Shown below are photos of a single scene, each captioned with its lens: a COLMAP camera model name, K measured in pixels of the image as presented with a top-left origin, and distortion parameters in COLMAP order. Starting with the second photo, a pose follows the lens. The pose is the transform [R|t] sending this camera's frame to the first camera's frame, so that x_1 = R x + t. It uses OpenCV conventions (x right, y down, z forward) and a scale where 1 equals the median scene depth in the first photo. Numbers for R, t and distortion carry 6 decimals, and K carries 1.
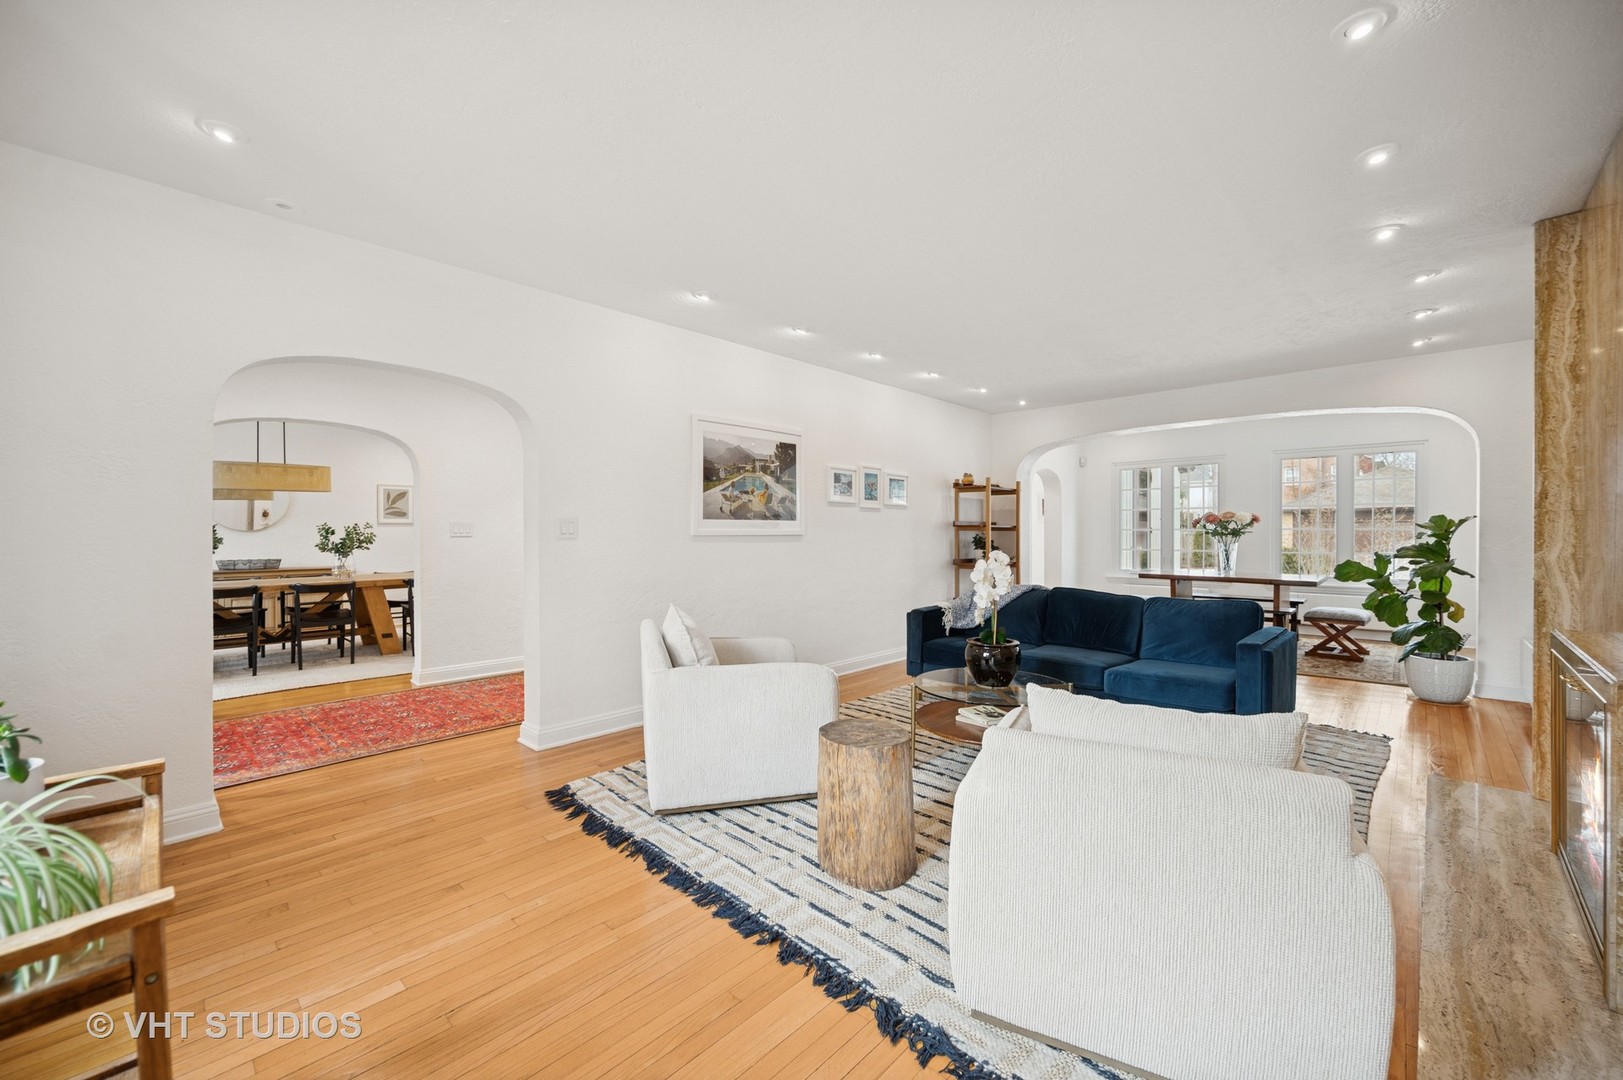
lens RADIAL K [[648.0, 0, 814.2], [0, 648.0, 532.3], [0, 0, 1]] dist [-0.000546, -0.000129]
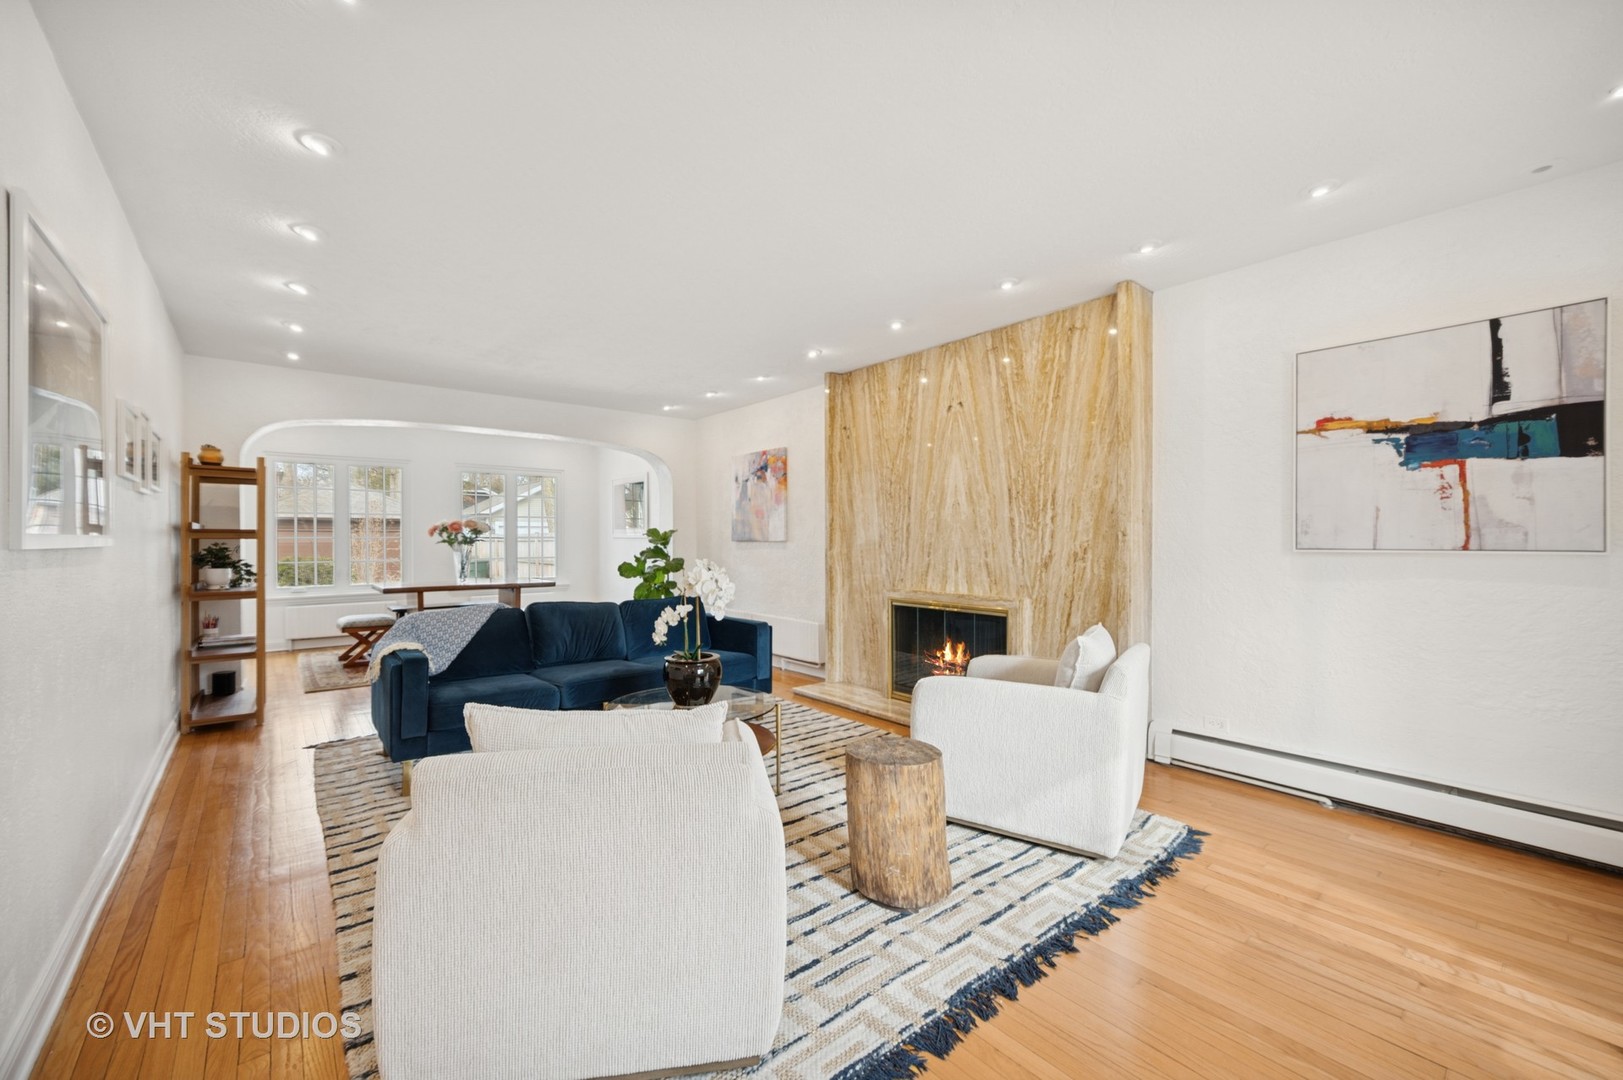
lens RADIAL K [[648.0, 0, 814.2], [0, 648.0, 532.3], [0, 0, 1]] dist [-0.000546, -0.000129]
pose [[0.110348, 0.009067, 0.993852, -0.922935], [0.003519, 0.999949, -0.009513, -0.003109], [-0.993887, 0.004547, 0.110310, 1.052052]]
